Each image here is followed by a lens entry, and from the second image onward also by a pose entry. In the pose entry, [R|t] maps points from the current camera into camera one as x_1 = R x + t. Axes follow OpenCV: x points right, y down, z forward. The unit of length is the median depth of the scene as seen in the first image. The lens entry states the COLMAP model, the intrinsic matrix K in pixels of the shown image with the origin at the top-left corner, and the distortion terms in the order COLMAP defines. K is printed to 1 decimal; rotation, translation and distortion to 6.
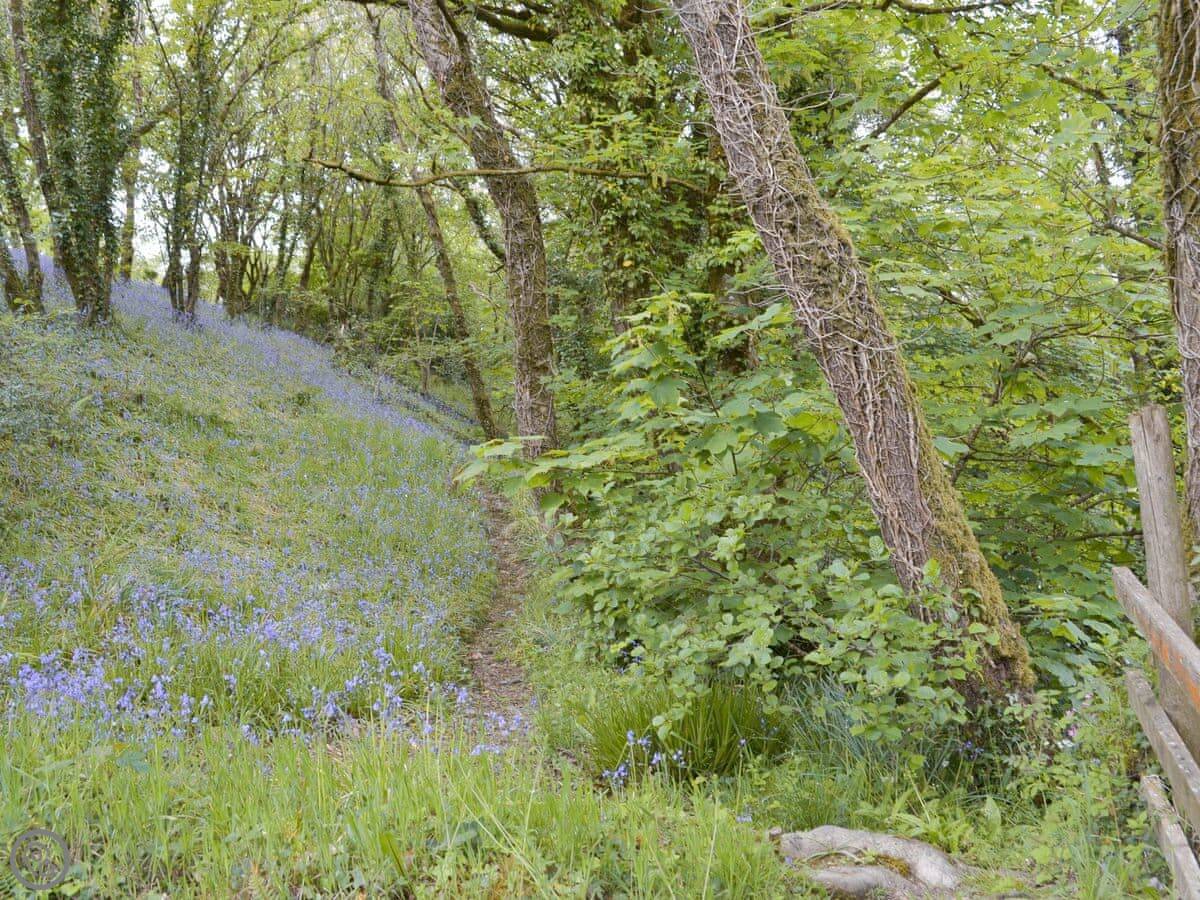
lens RADIAL K [[1184.3, 0, 600.0], [0, 1184.3, 450.0], [0, 0, 1]] dist [-0.031870, -0.002910]
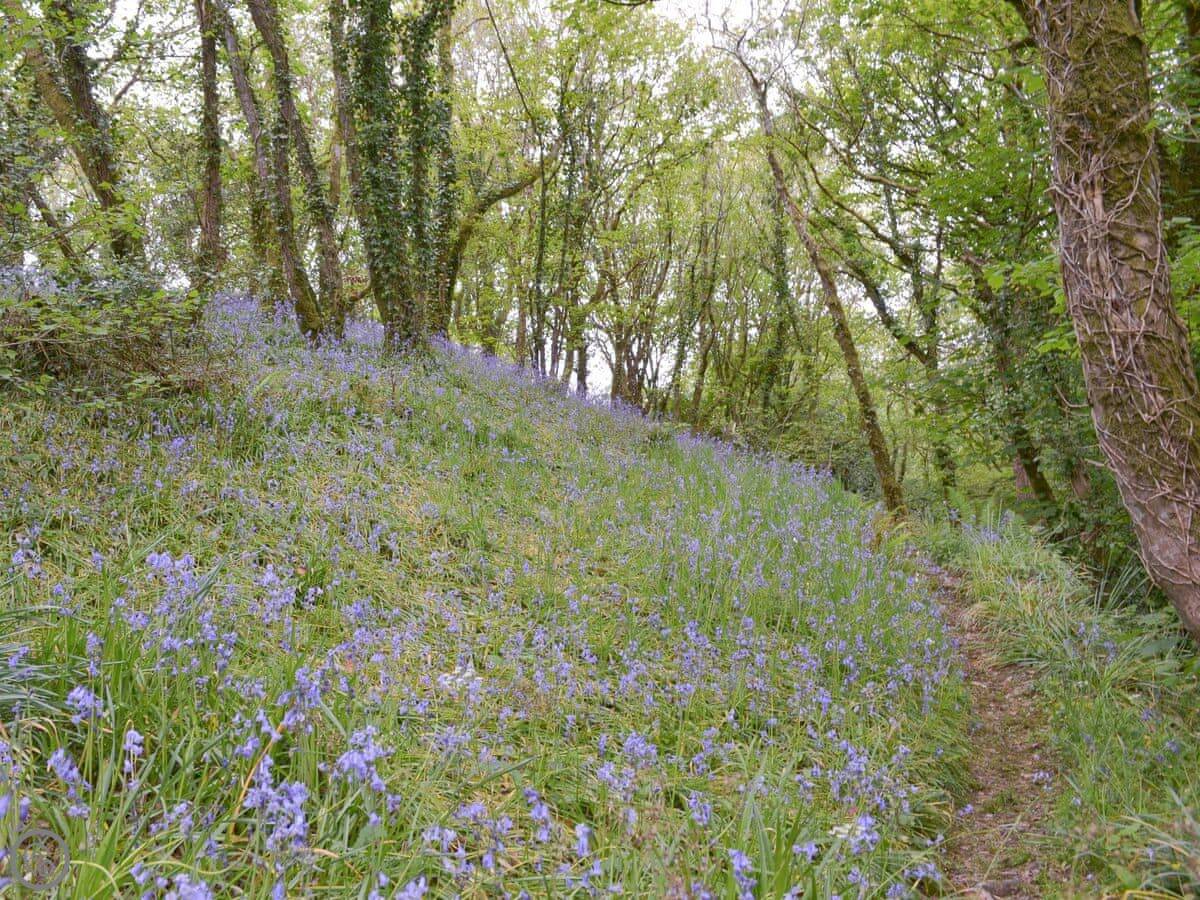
lens RADIAL K [[1084.8, 0, 543.7], [0, 1084.8, 472.1], [0, 0, 1]] dist [-0.010932, -0.003241]
pose [[0.920959, -0.032641, -0.388289, -0.046428], [-0.004670, 0.995489, -0.094762, 0.036445], [0.389631, 0.089085, 0.916652, 0.307695]]
